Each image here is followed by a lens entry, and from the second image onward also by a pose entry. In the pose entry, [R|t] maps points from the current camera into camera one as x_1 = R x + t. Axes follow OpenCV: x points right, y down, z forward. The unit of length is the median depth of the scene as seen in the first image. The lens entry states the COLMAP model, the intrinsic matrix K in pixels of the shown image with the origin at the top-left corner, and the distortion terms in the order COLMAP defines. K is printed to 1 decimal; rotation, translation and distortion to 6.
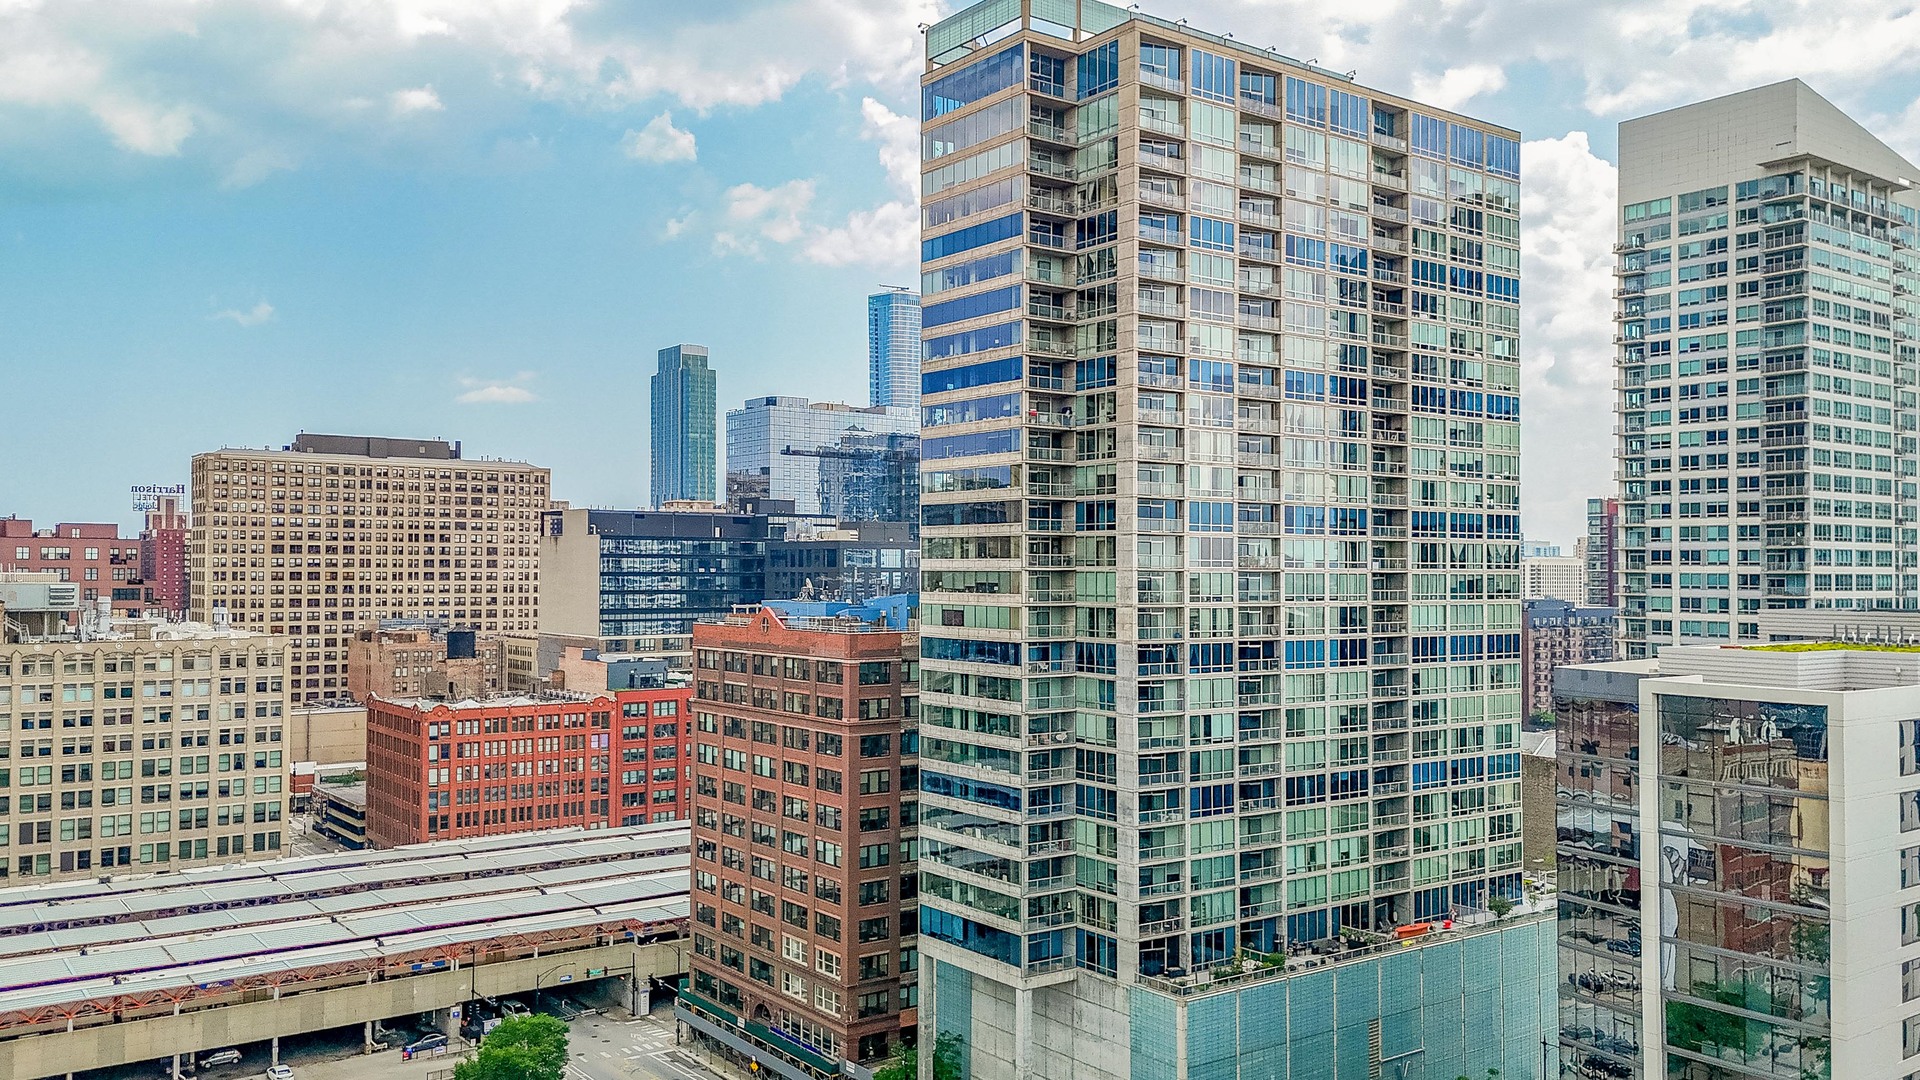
lens RADIAL K [[1468.5, 0, 903.8], [0, 1468.5, 543.4], [0, 0, 1]] dist [0.104406, -0.100432]
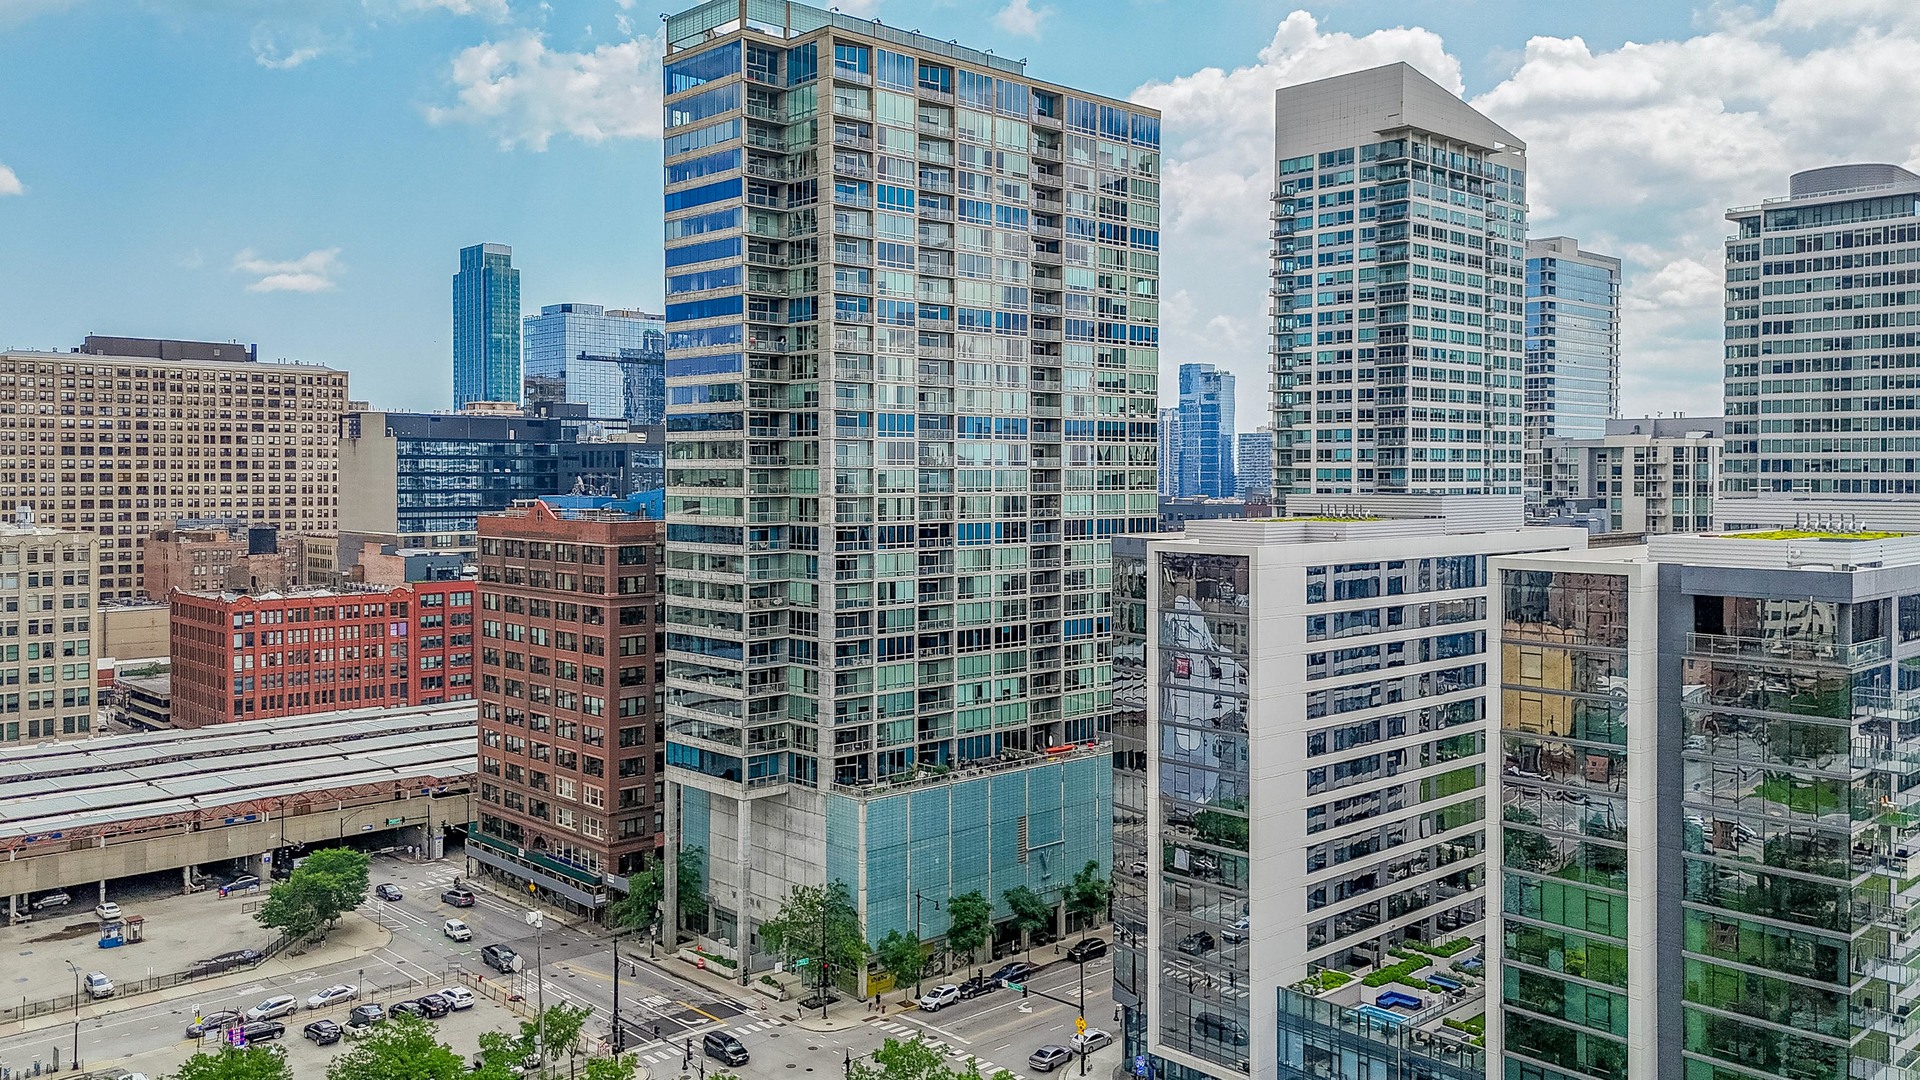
lens RADIAL K [[1476.5, 0, 890.1], [0, 1476.5, 486.0], [0, 0, 1]] dist [0.108886, -0.094440]
pose [[0.993905, -0.005665, 0.110097, 0.047884], [0.002468, 0.999572, 0.029146, -0.002014], [-0.110215, -0.028697, 0.993493, -0.186726]]
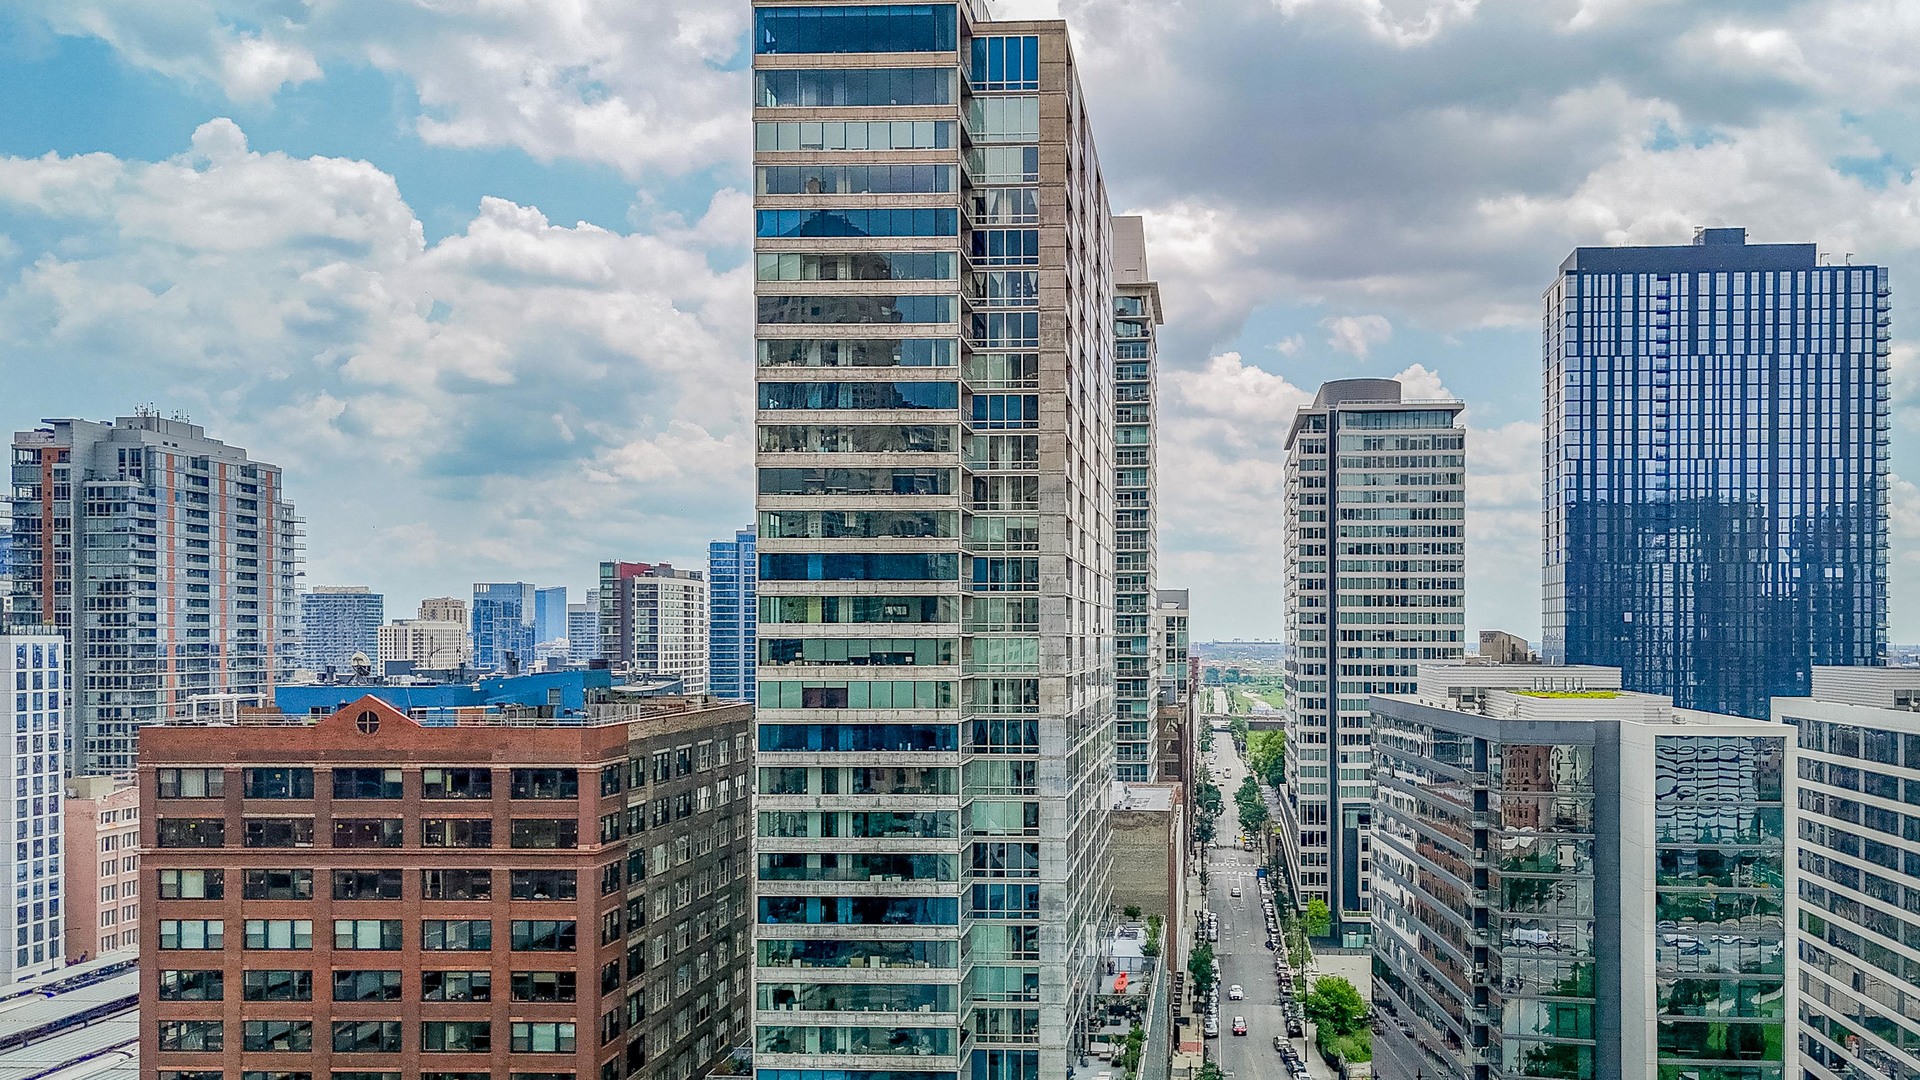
lens RADIAL K [[1546.1, 0, 1102.7], [0, 1546.1, 619.4], [0, 0, 1]] dist [0.056277, -0.016141]
pose [[0.637656, 0.005150, 0.770304, -0.396680], [-0.011430, 0.999931, 0.002777, 0.003394], [-0.770237, -0.010575, 0.637670, 0.270595]]
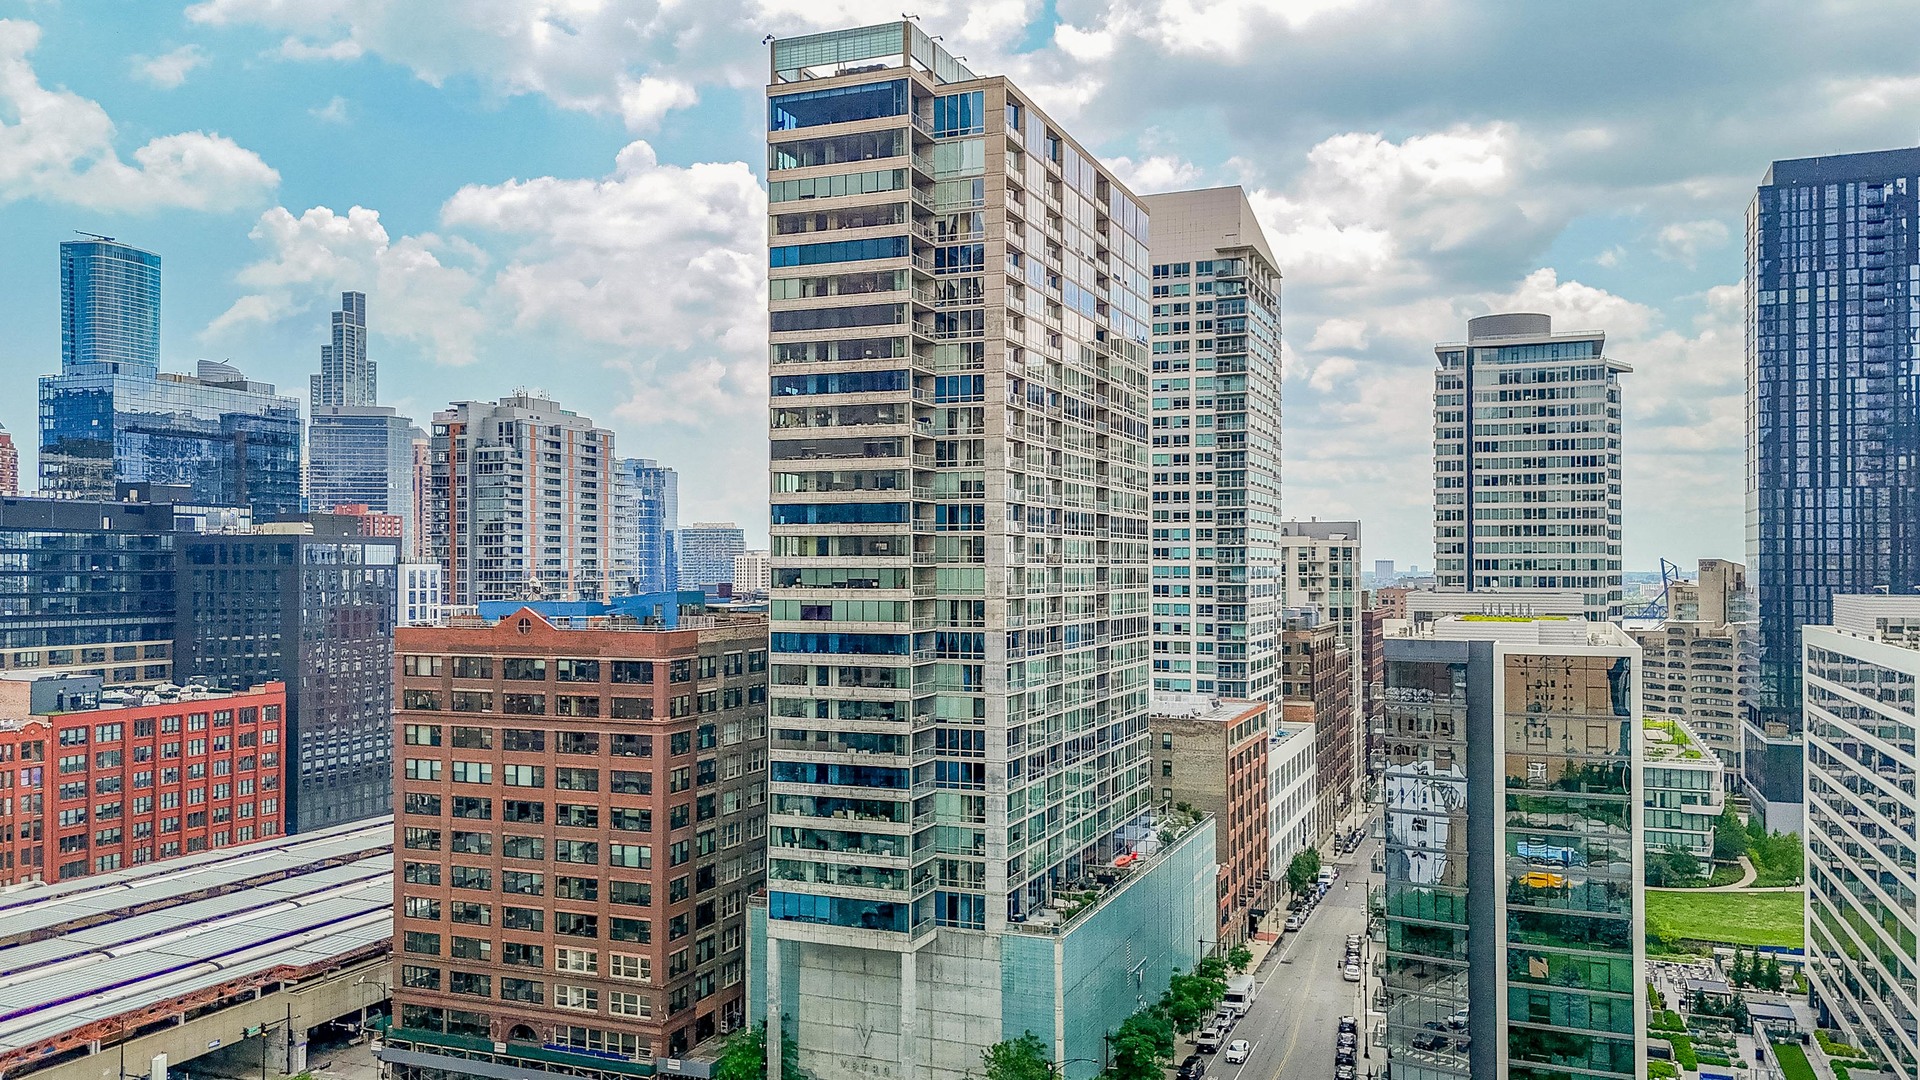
lens RADIAL K [[1468.5, 0, 903.8], [0, 1468.5, 543.4], [0, 0, 1]] dist [0.104406, -0.100432]
pose [[0.857047, 0.003742, 0.515225, -0.349162], [-0.006008, 0.999978, 0.002731, -0.001507], [-0.515203, -0.005437, 0.857051, 0.053179]]
